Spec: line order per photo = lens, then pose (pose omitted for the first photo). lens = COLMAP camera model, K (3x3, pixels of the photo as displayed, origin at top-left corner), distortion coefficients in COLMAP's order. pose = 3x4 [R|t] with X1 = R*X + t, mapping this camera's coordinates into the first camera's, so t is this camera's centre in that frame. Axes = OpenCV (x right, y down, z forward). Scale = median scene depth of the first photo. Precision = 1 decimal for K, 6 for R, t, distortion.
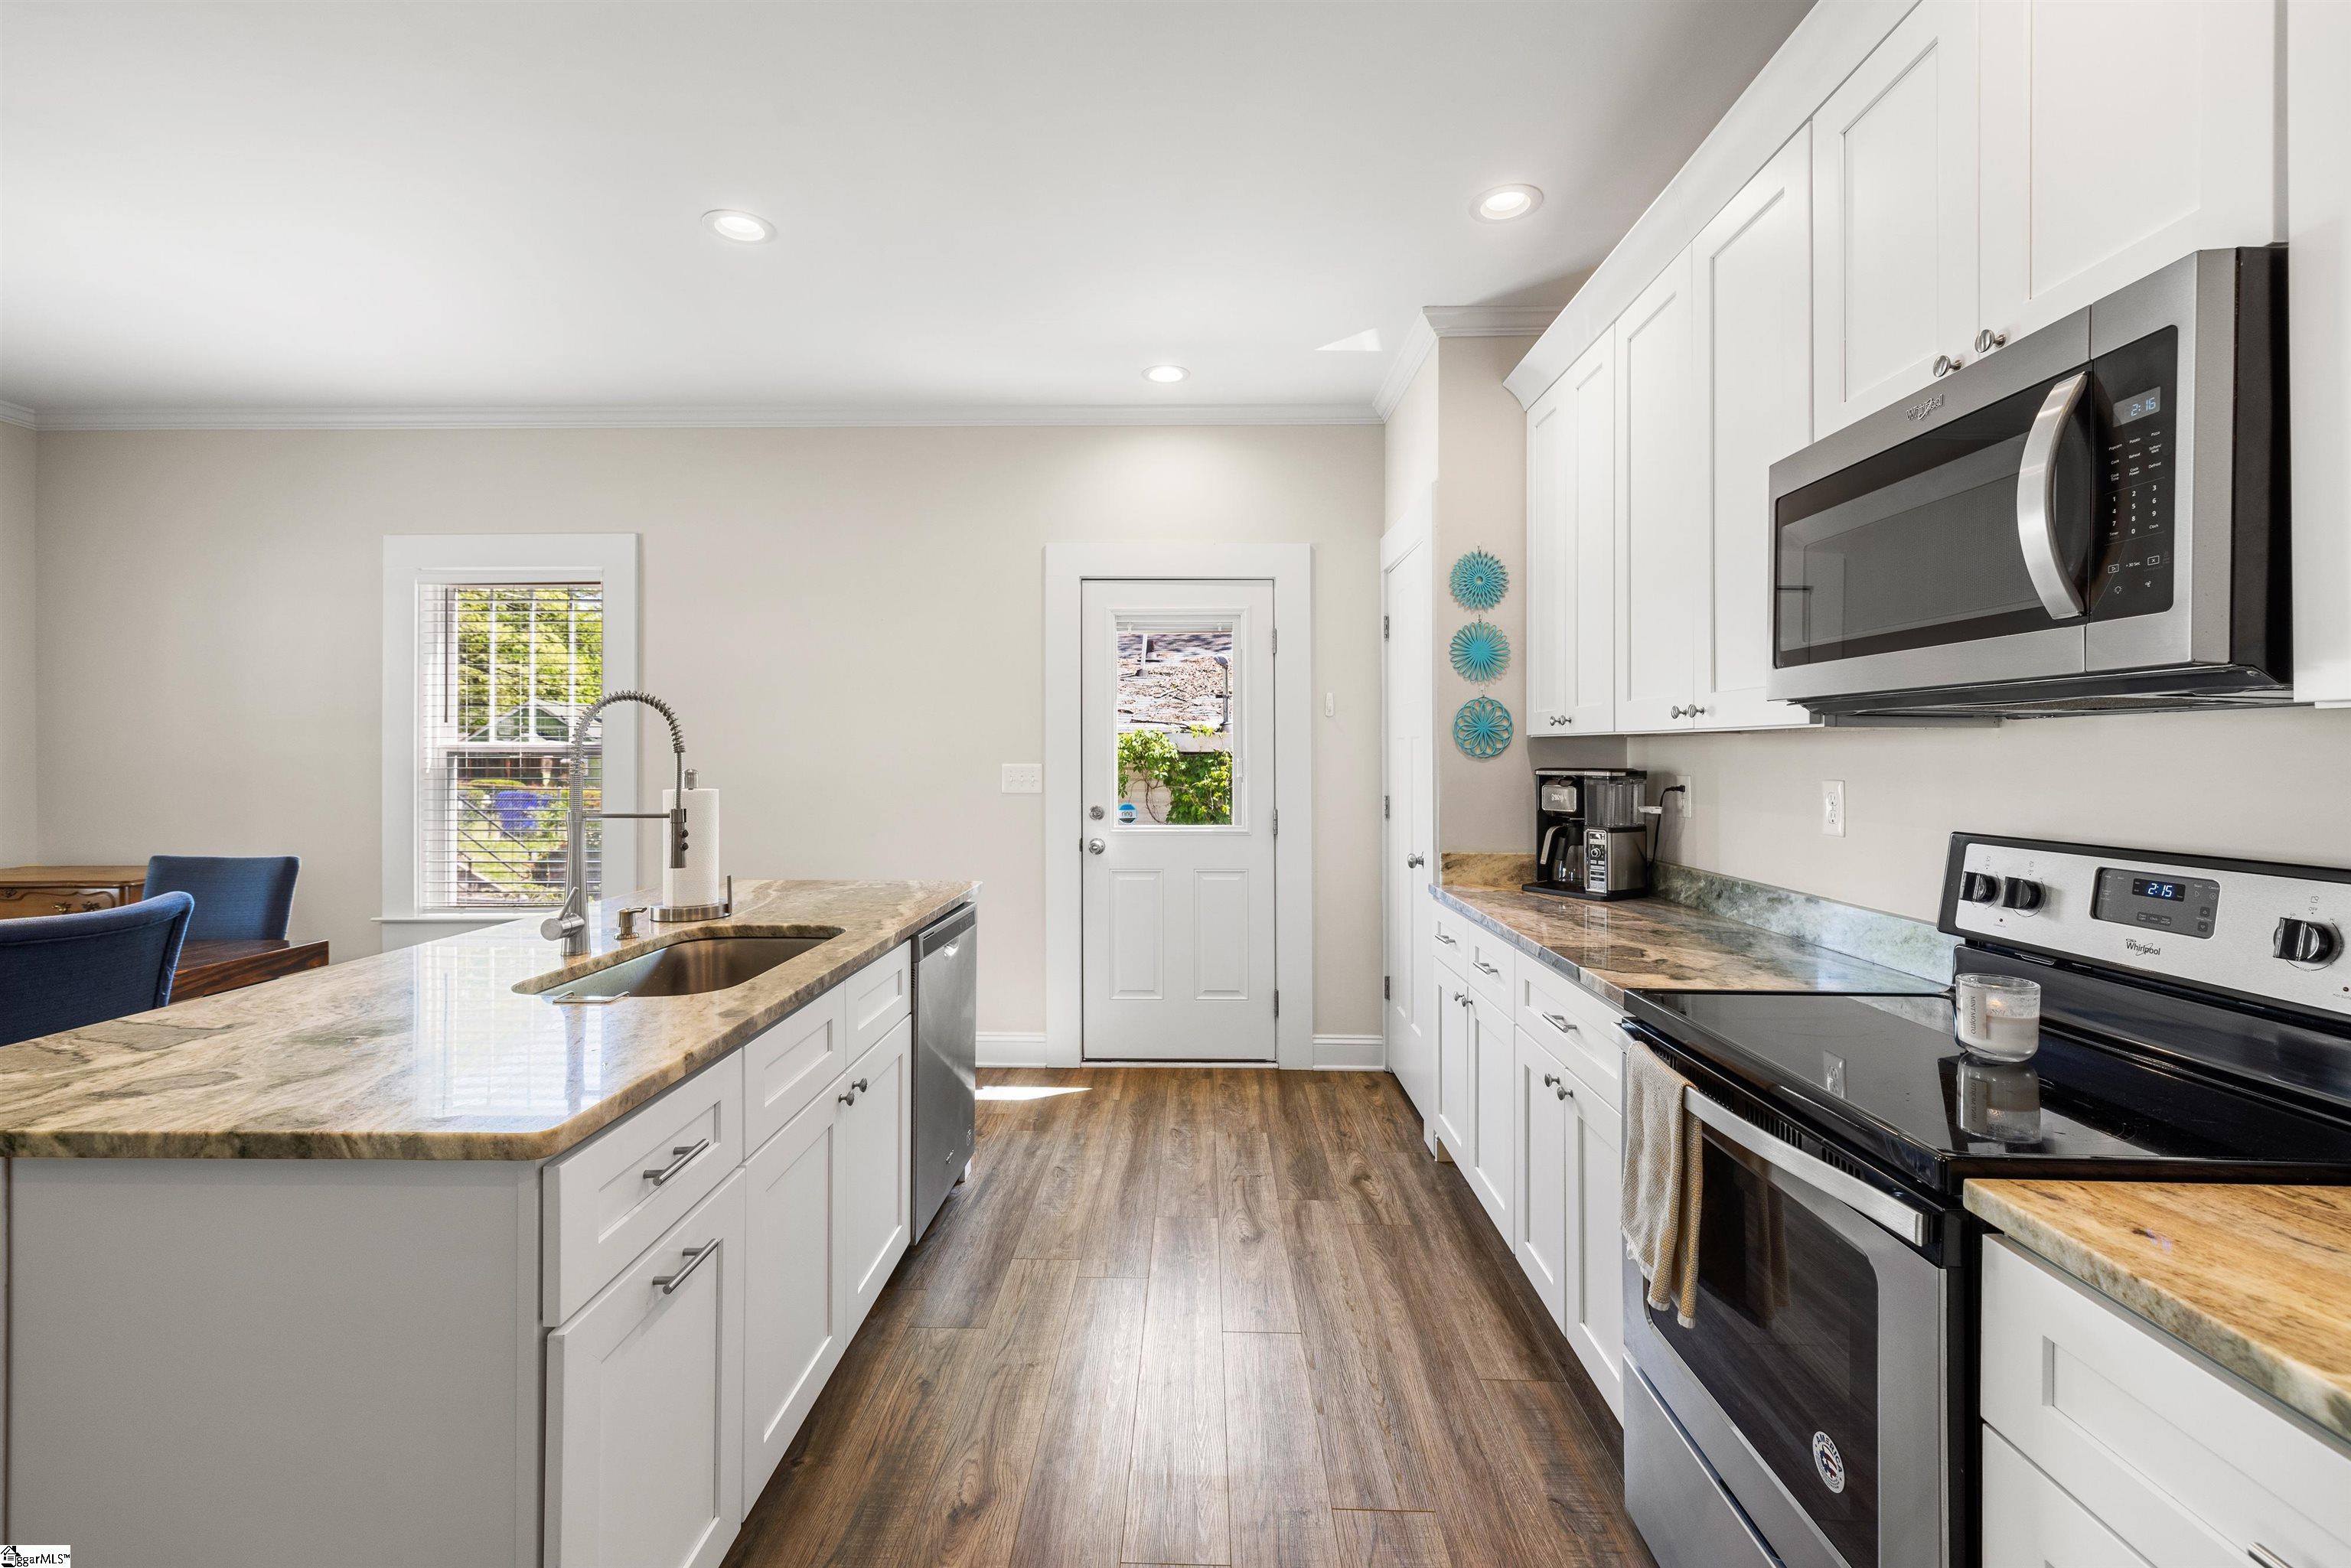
lens RADIAL K [[994.4, 0, 1199.3], [0, 994.4, 745.0], [0, 0, 1]] dist [0.000819, 0.000914]
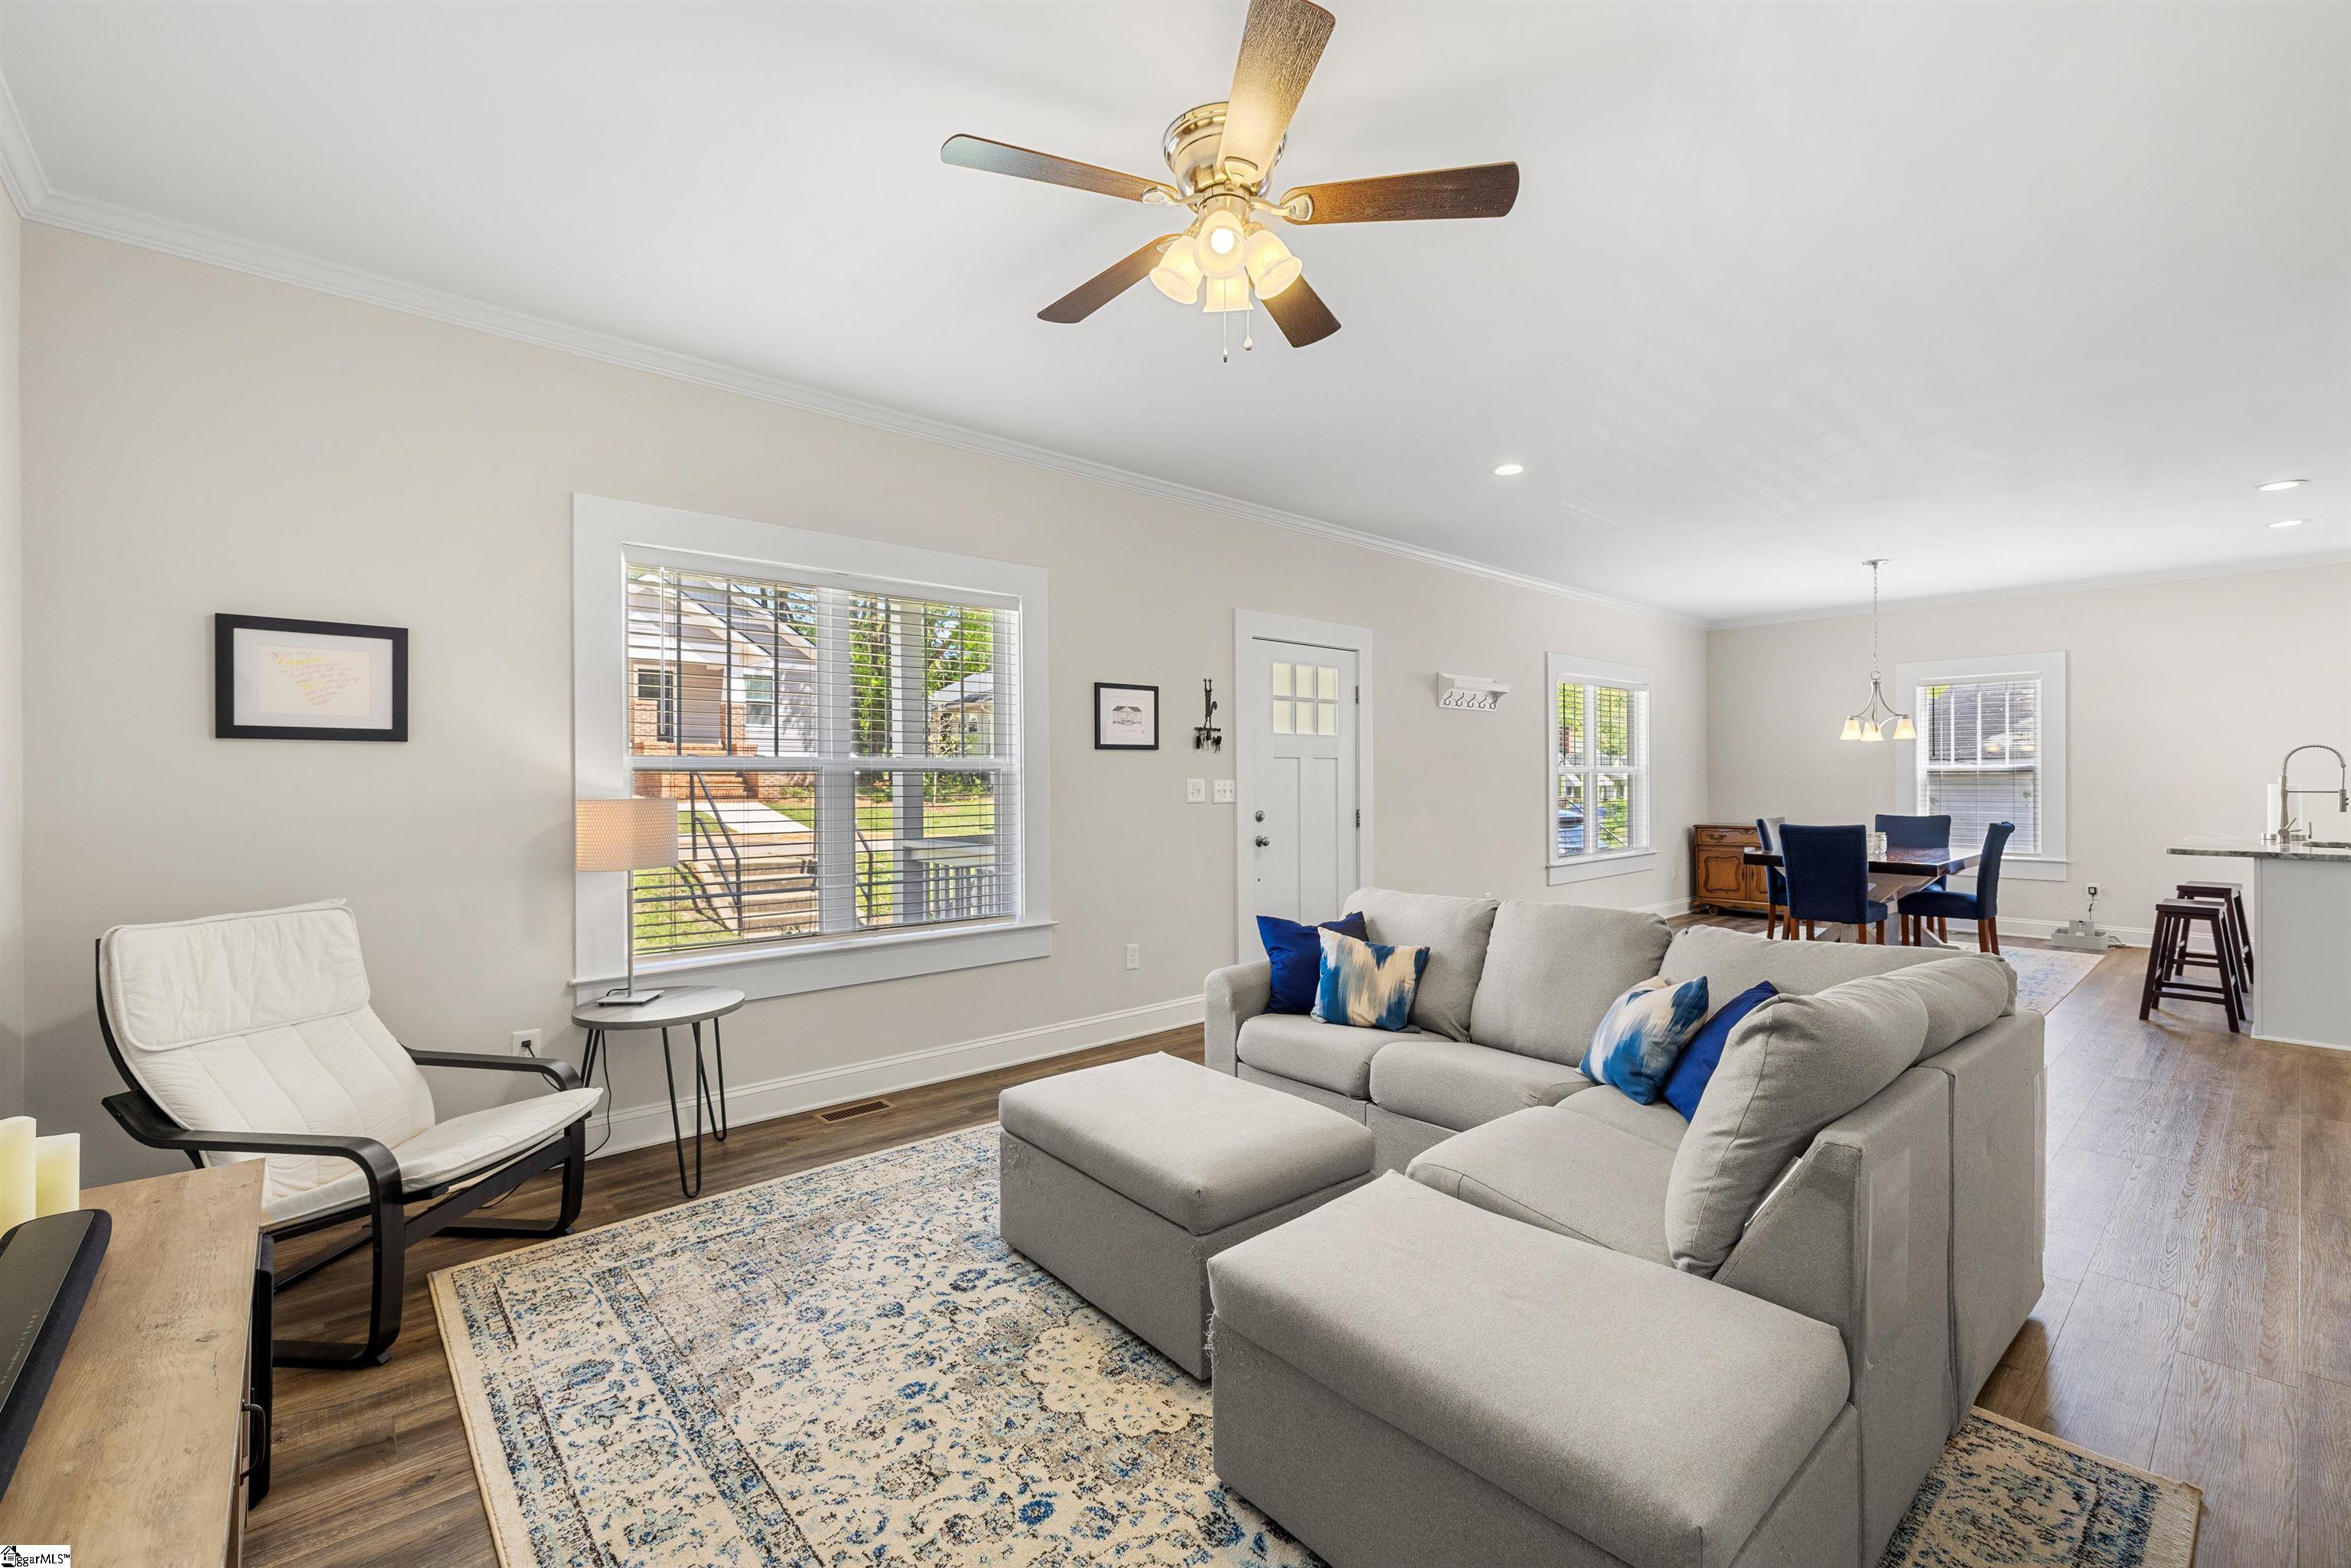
lens RADIAL K [[994.4, 0, 1179.2], [0, 994.4, 775.7], [0, 0, 1]] dist [0.000819, 0.000914]
pose [[0.672205, -0.007759, -0.740325, -0.587663], [0.012534, 0.999921, 0.000901, -0.011536], [0.740259, -0.009885, 0.672249, -2.786646]]
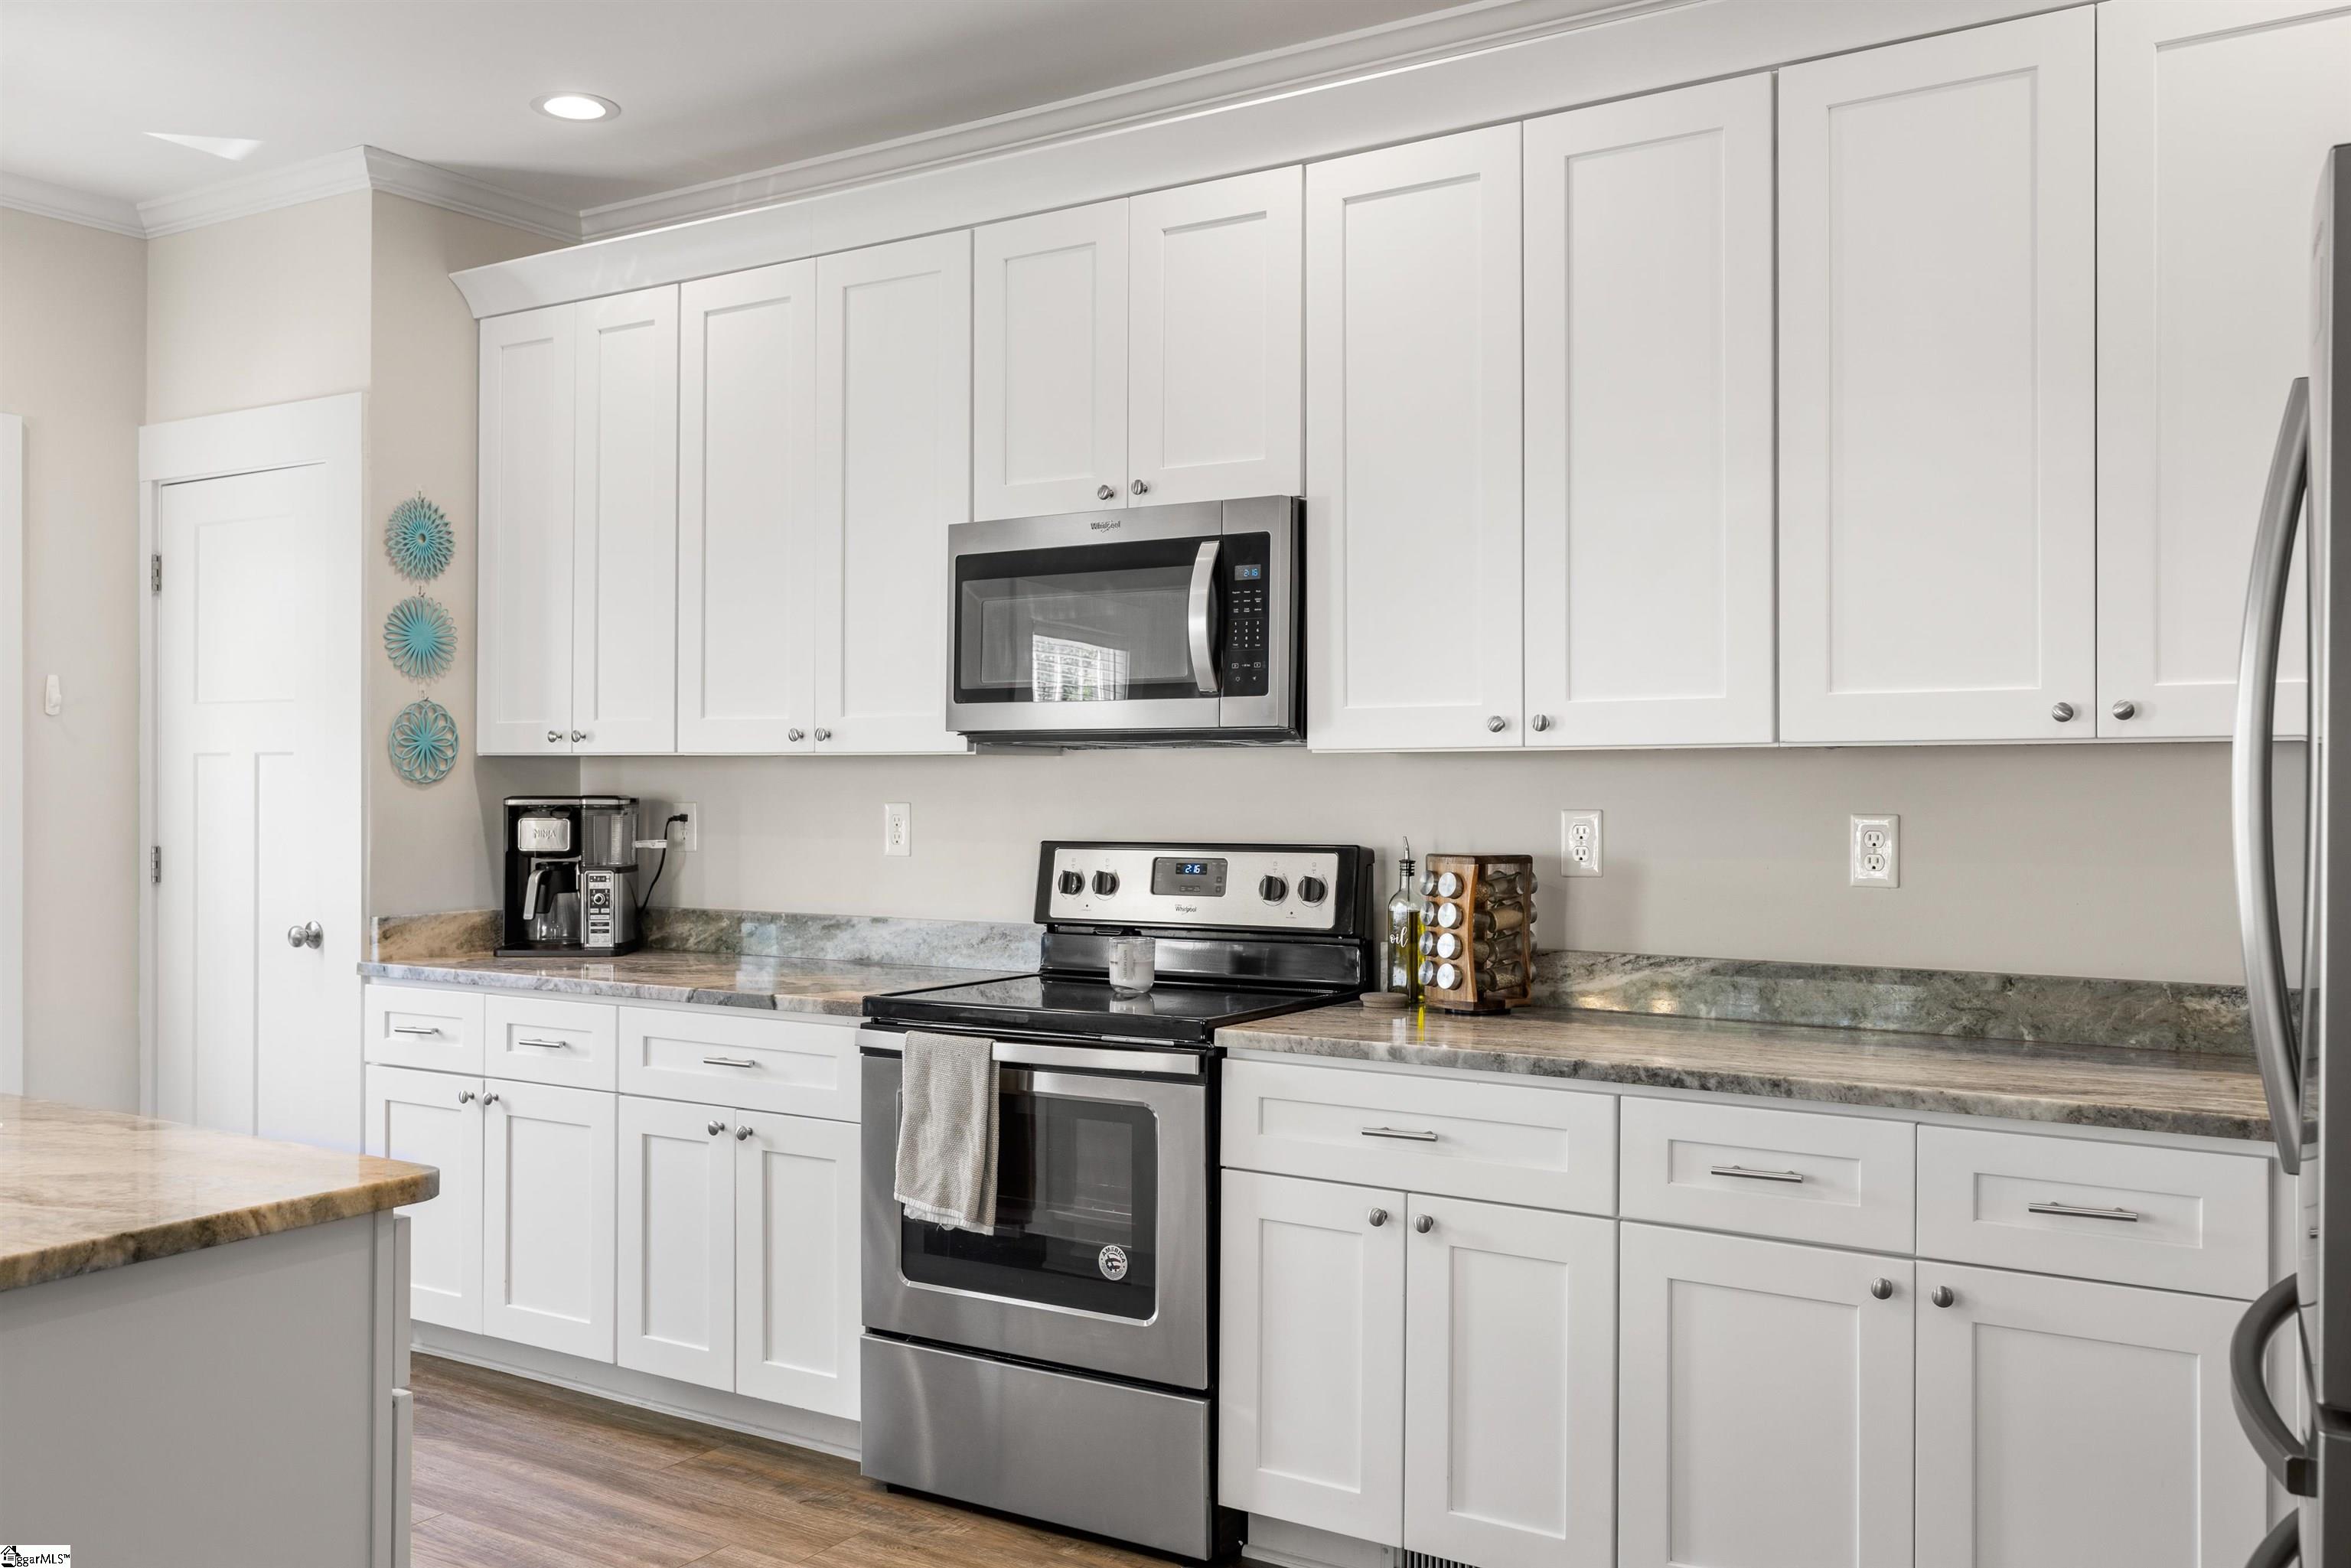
lens RADIAL K [[1871.5, 0, 1167.2], [0, 1871.5, 778.6], [0, 0, 1]] dist [-0.008133, -0.002642]
pose [[0.523097, -0.000604, 0.852273, -0.883298], [-0.006864, 0.999964, 0.004921, -0.001756], [-0.852245, -0.008424, 0.523074, -0.263157]]
